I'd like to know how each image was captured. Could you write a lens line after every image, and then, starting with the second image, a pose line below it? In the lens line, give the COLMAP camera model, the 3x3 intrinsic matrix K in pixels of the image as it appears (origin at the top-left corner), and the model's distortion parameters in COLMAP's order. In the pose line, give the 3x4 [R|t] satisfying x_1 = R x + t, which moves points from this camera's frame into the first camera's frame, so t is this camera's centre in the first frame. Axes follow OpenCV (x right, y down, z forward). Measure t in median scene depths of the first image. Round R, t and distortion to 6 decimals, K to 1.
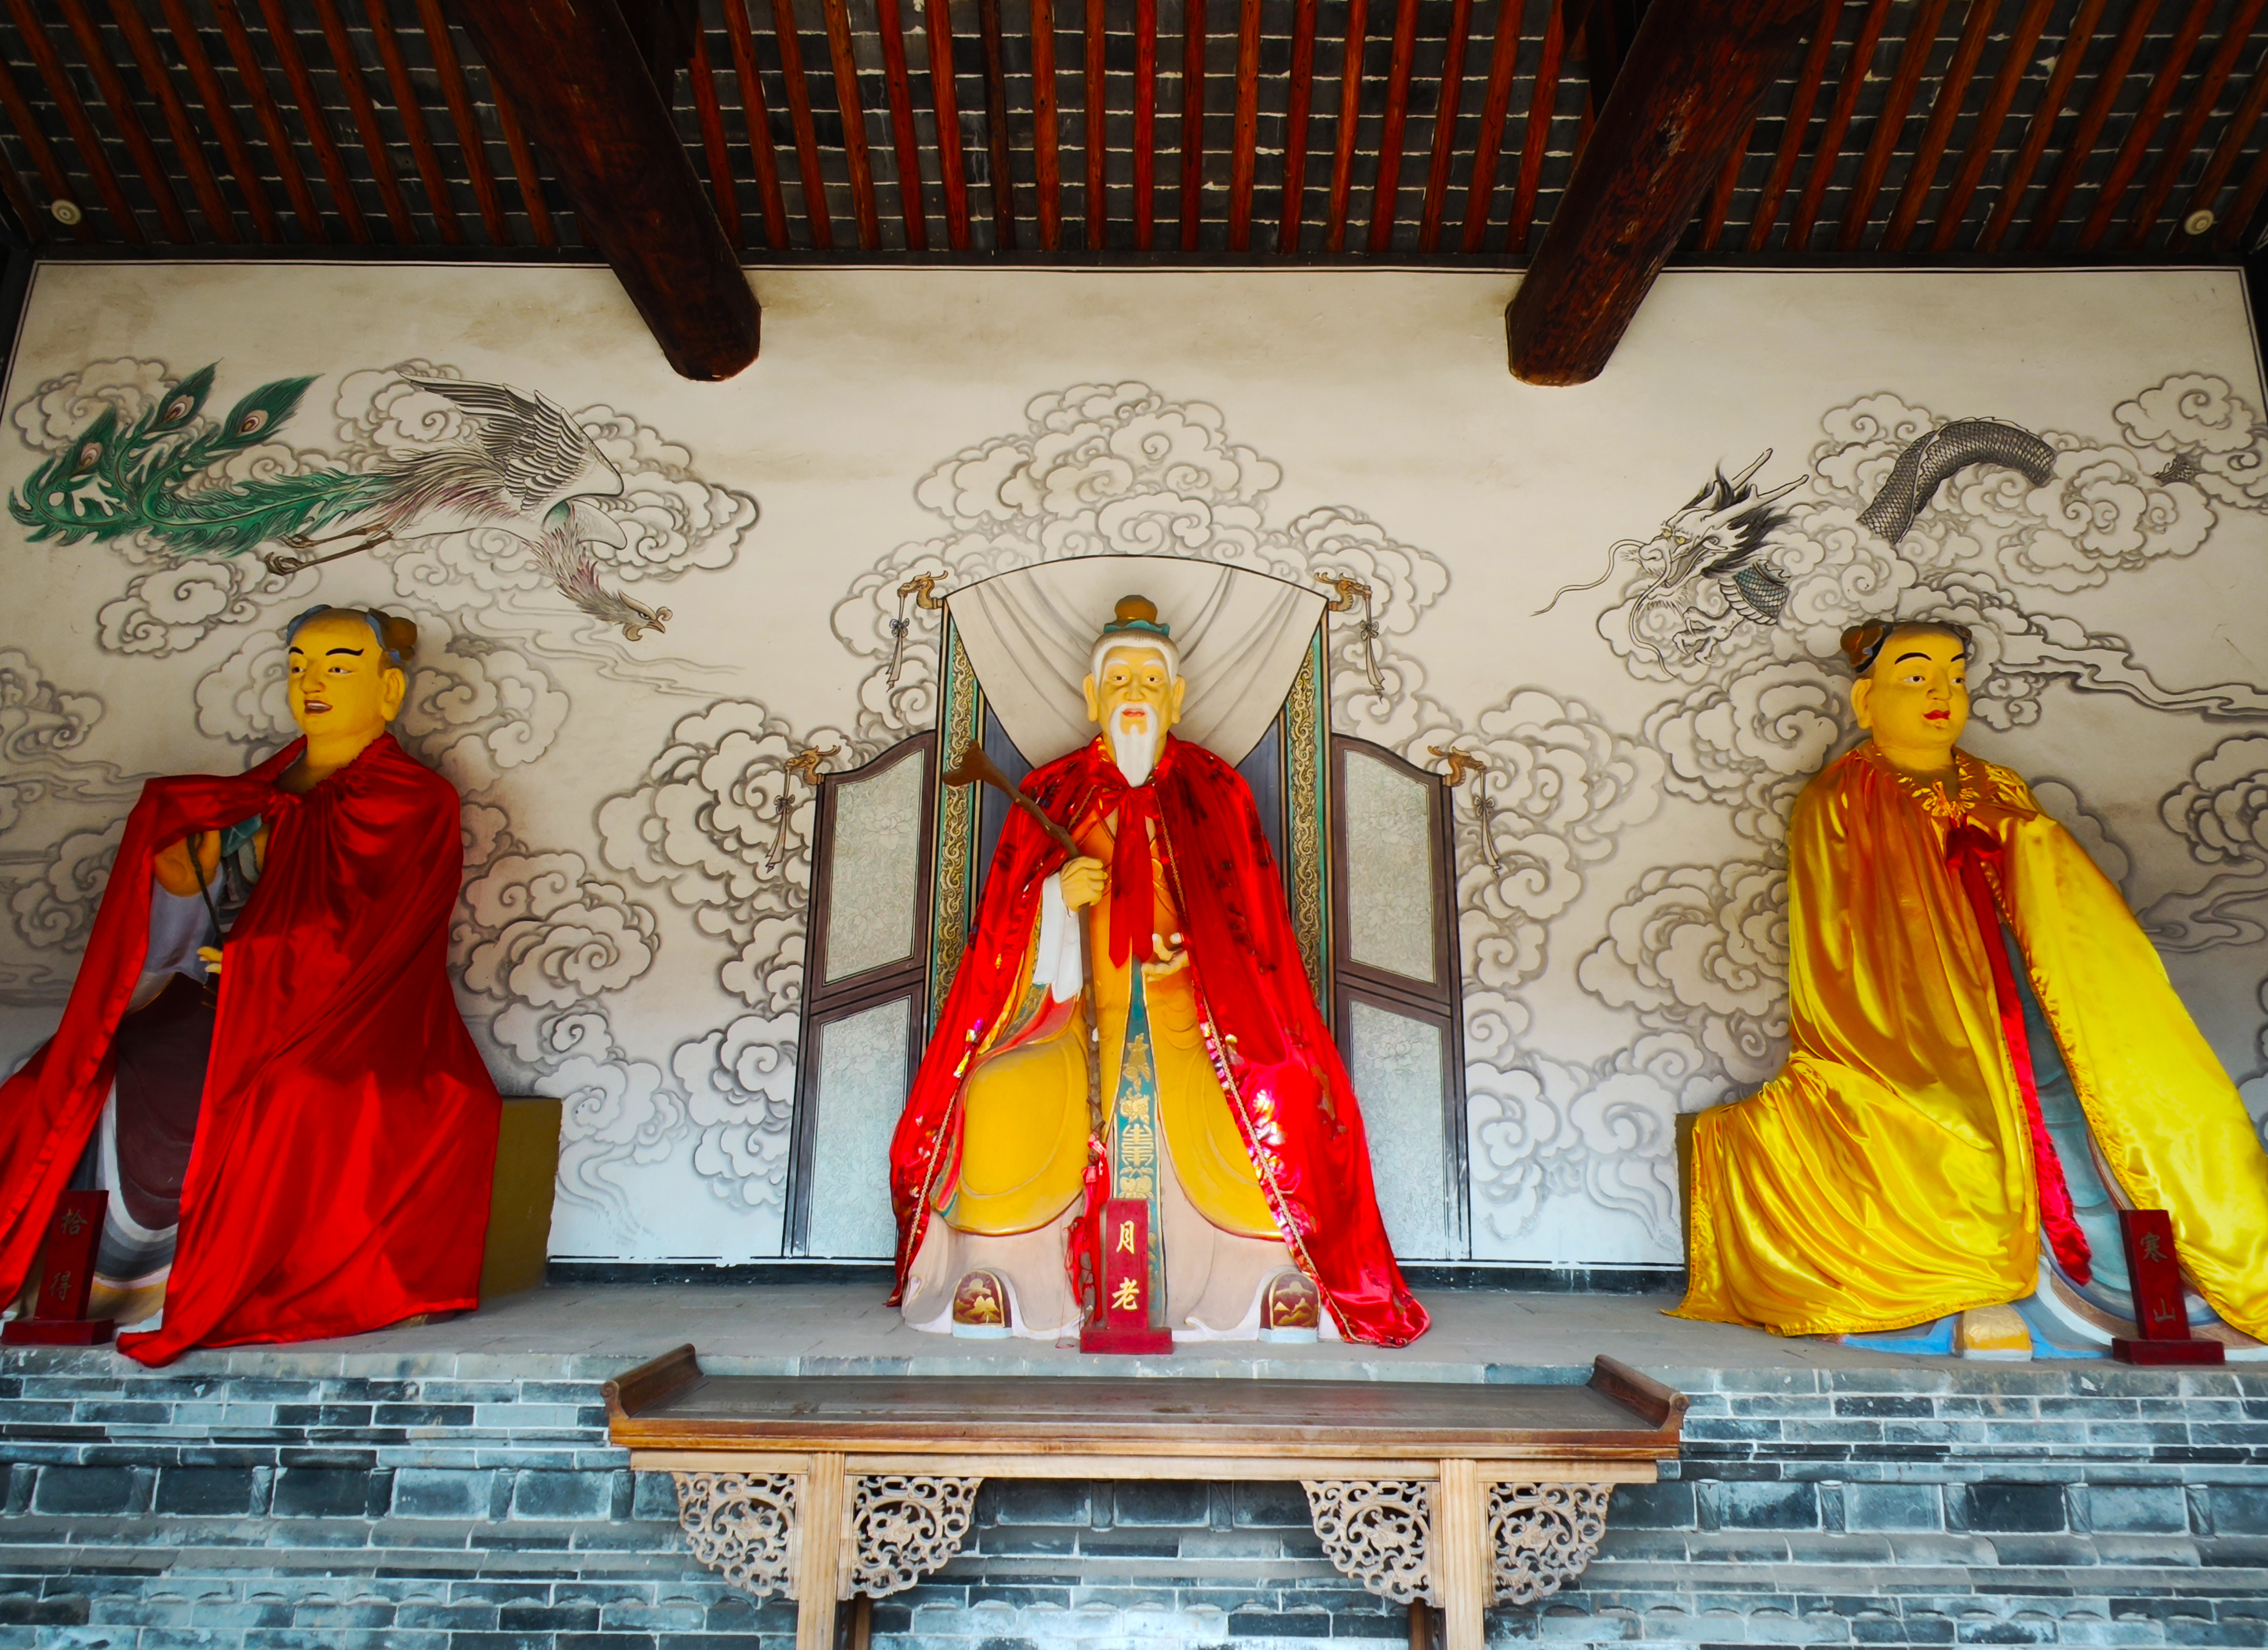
lens RADIAL K [[1377.7, 0, 1134.0], [0, 1377.7, 825.0], [0, 0, 1]] dist [-0.002804, -0.000344]
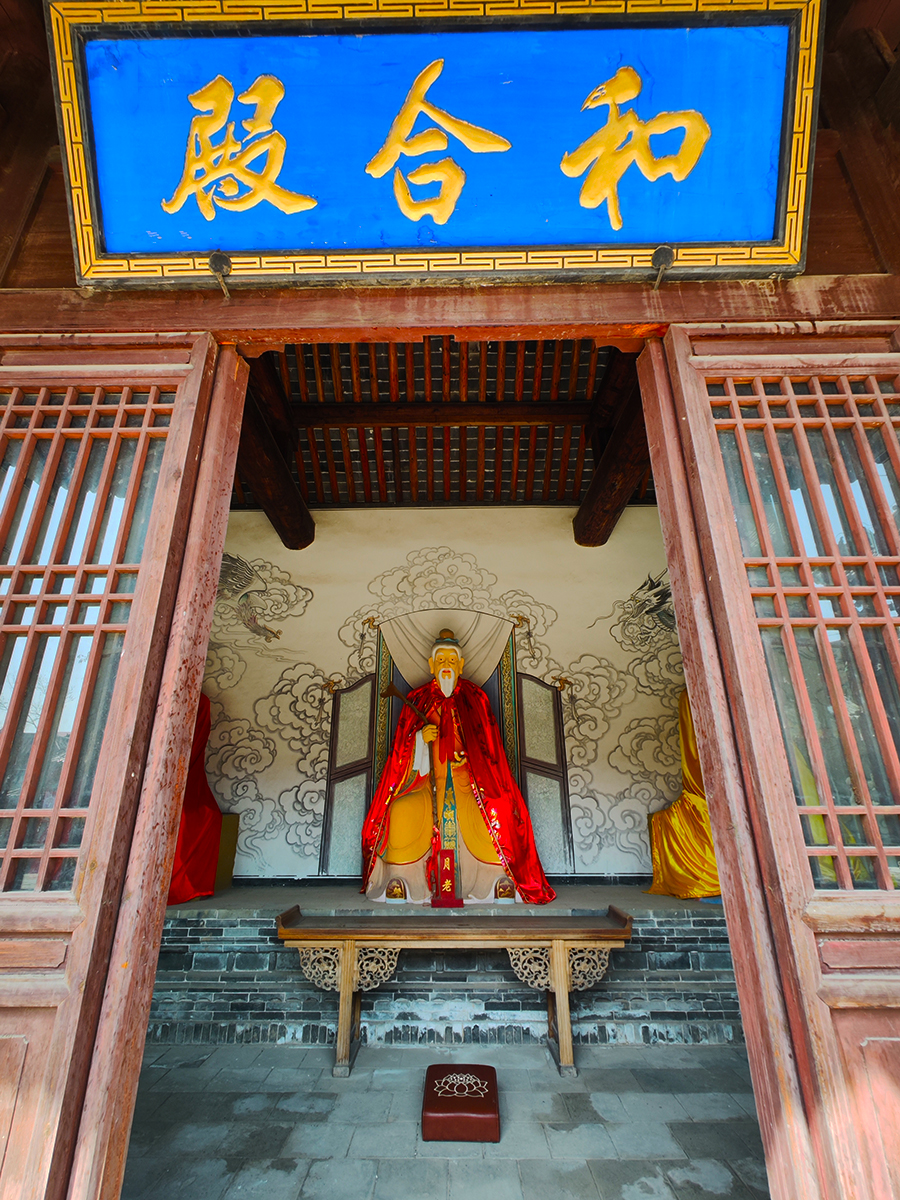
lens RADIAL K [[552.5, 0, 444.3], [0, 552.5, 597.0], [0, 0, 1]] dist [0.000416, 0.000059]
pose [[0.999884, -0.015160, -0.001244, -0.000522], [0.014757, 0.986646, -0.162208, -0.039376], [0.003686, 0.162171, 0.986756, -0.143830]]
